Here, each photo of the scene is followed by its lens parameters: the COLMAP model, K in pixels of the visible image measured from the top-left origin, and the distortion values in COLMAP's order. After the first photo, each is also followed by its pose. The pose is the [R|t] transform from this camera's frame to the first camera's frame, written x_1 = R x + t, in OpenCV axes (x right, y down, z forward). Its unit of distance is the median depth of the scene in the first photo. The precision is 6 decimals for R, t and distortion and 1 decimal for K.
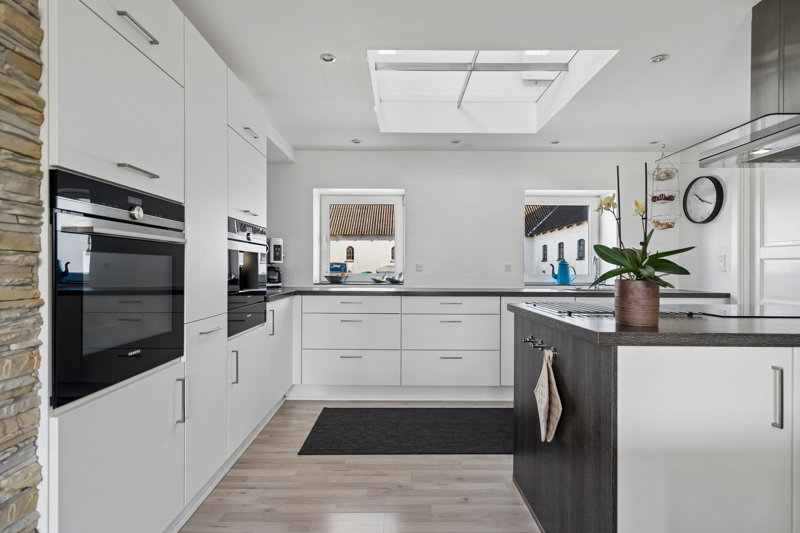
lens RADIAL K [[403.9, 0, 399.0], [0, 403.9, 266.9], [0, 0, 1]] dist [0.004040, -0.000941]
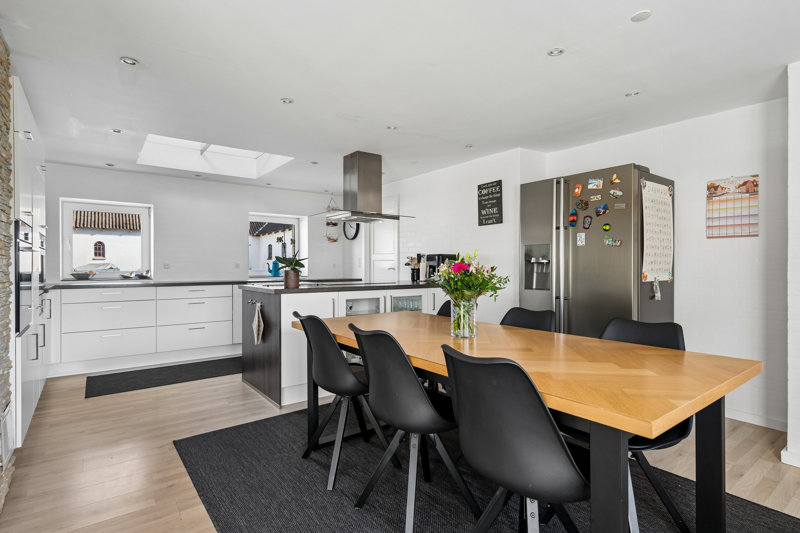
lens RADIAL K [[403.9, 0, 398.0], [0, 403.9, 265.4], [0, 0, 1]] dist [0.004040, -0.000941]
pose [[0.797146, -0.004728, 0.603768, -0.166717], [0.003231, 0.999988, 0.003565, -0.001480], [-0.603778, -0.000892, 0.797152, -0.575443]]
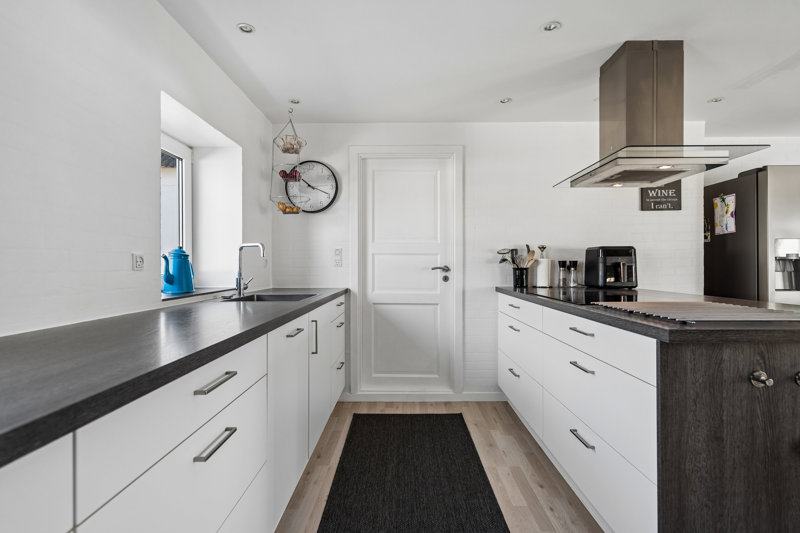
lens RADIAL K [[403.9, 0, 402.1], [0, 403.9, 264.1], [0, 0, 1]] dist [0.004040, -0.000941]
pose [[-0.003022, -0.001062, 0.999995, -0.161432], [0.001913, 0.999998, 0.001068, 0.005705], [-0.999994, 0.001917, -0.003020, 0.877707]]
